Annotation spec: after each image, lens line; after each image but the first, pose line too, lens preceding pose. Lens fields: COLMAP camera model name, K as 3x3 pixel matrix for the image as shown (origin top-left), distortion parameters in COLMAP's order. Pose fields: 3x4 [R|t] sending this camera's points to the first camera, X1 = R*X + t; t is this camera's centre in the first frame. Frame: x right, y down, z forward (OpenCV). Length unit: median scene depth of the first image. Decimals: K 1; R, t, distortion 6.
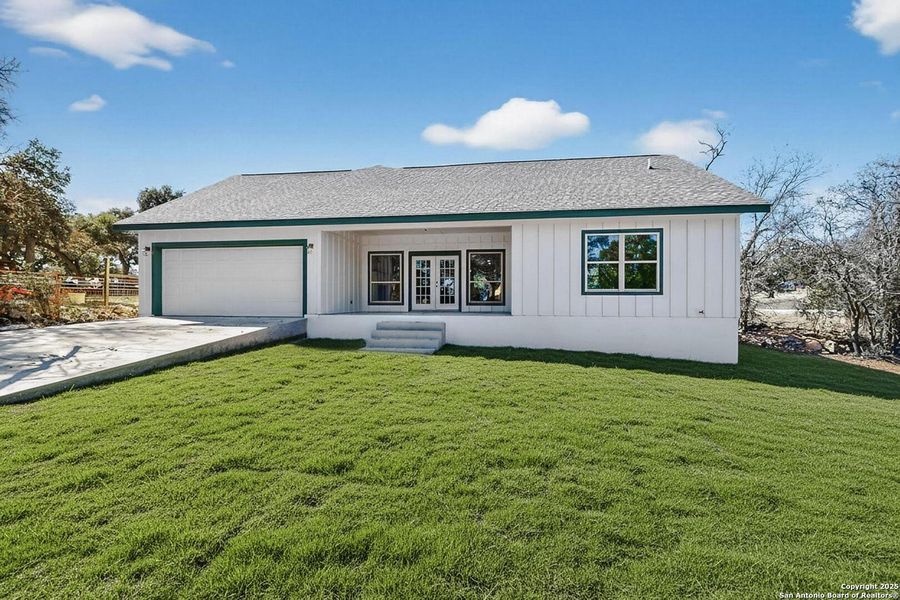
lens RADIAL K [[389.1, 0, 451.2], [0, 389.1, 299.2], [0, 0, 1]] dist [0.014987, 0.000158]
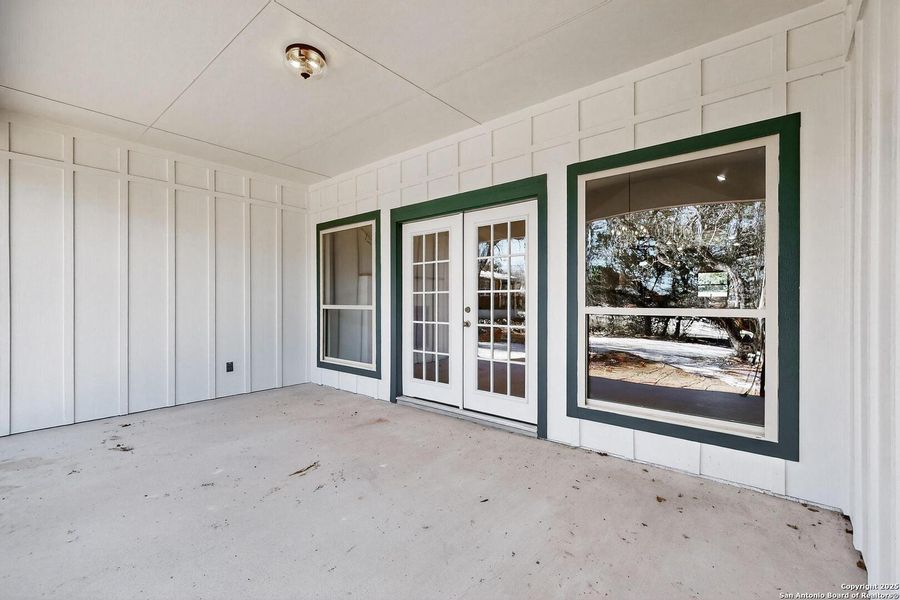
lens RADIAL K [[393.4, 0, 450.0], [0, 393.4, 300.0], [0, 0, 1]] dist [-0.000627, -0.000075]
pose [[0.840230, -0.003543, -0.542218, 0.110720], [0.003115, 0.999994, -0.001706, -0.053582], [0.542221, -0.000255, 0.840236, 0.821524]]
